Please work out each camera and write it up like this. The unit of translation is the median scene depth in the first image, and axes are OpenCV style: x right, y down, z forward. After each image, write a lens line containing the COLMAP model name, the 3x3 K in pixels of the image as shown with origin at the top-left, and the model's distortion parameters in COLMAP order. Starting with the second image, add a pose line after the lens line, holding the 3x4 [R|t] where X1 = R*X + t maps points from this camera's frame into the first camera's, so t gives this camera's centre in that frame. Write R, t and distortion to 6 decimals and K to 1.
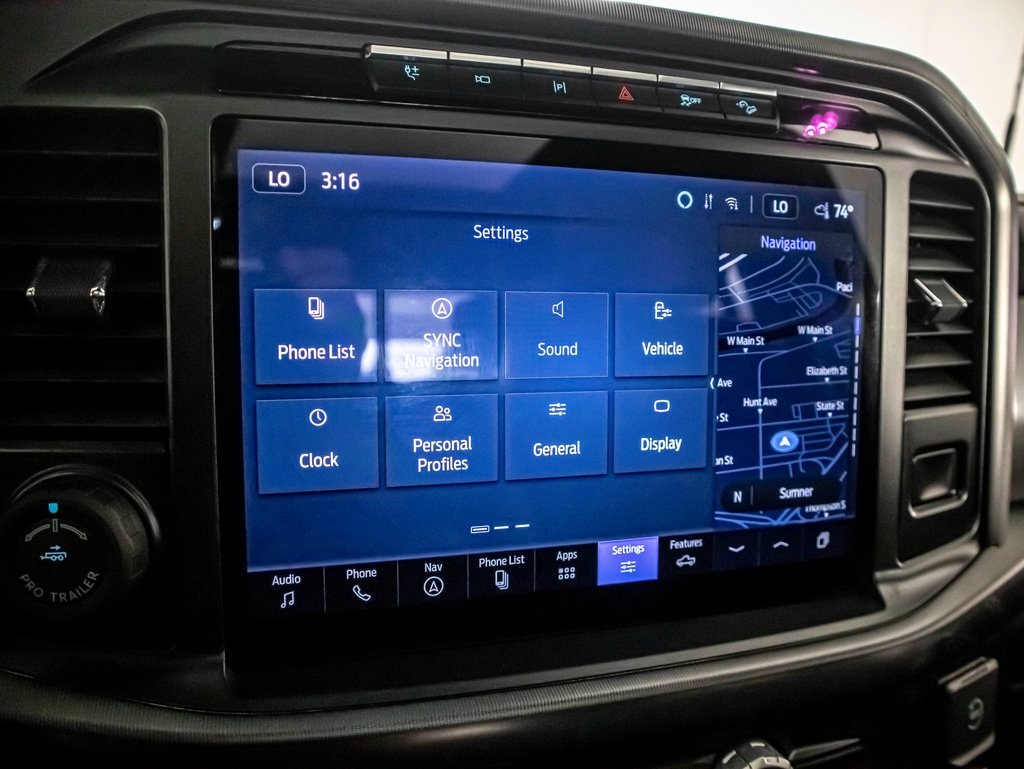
lens RADIAL K [[797.4, 0, 512.0], [0, 797.4, 384.5], [0, 0, 1]] dist [-0.107367, 0.064940]
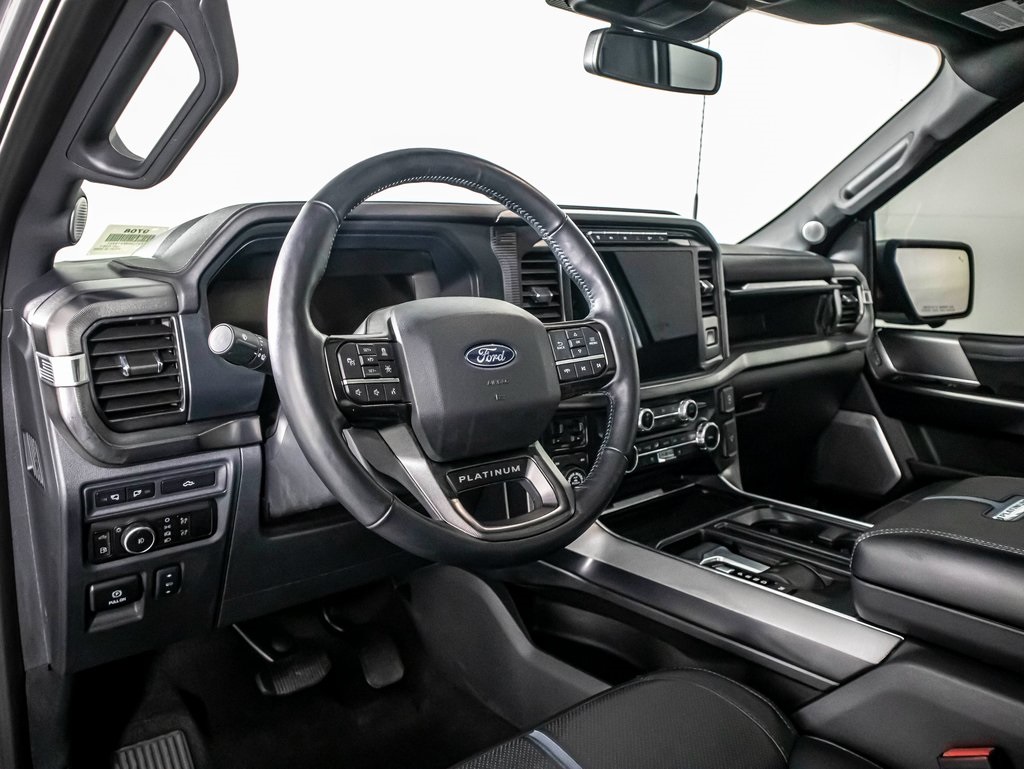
lens RADIAL K [[797.4, 0, 512.0], [0, 797.4, 384.5], [0, 0, 1]] dist [-0.107367, 0.064940]
pose [[0.928078, -0.104137, 0.357528, -1.790111], [0.108283, 0.994084, 0.008463, 0.233459], [-0.356294, 0.030860, 0.933864, -2.266774]]
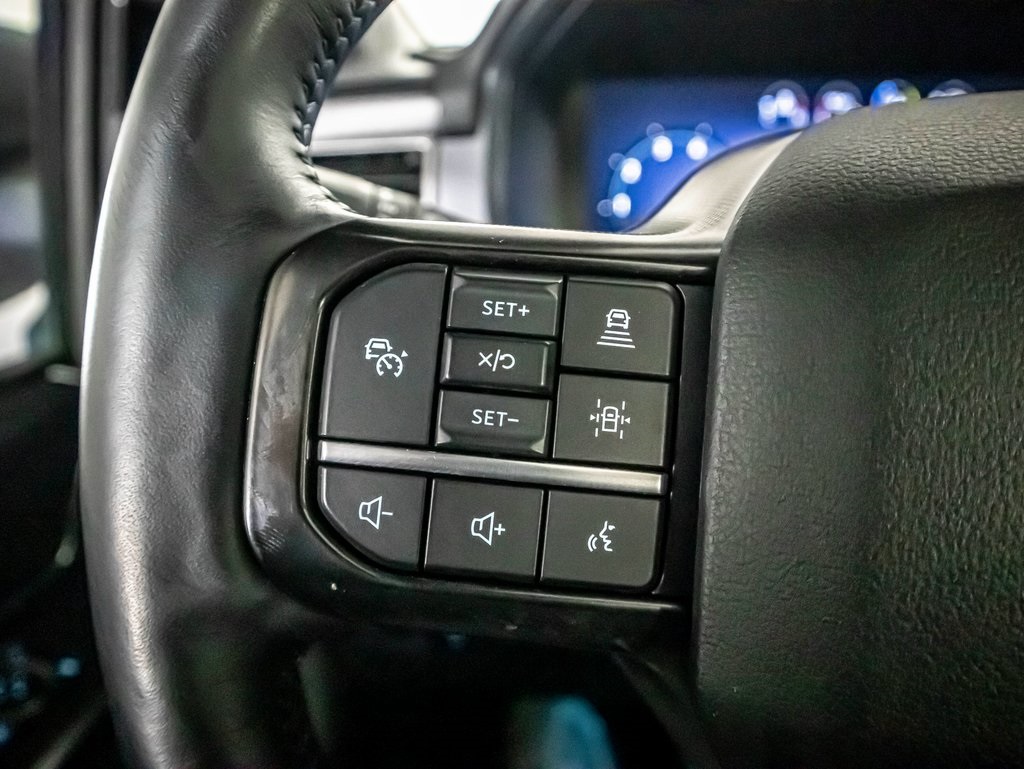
lens RADIAL K [[797.4, 0, 512.0], [0, 797.4, 384.5], [0, 0, 1]] dist [-0.107367, 0.064940]
pose [[0.862339, 0.116998, -0.492629, -1.183709], [-0.051745, 0.988207, 0.144117, 0.100746], [0.503681, -0.098787, 0.858223, -0.580385]]
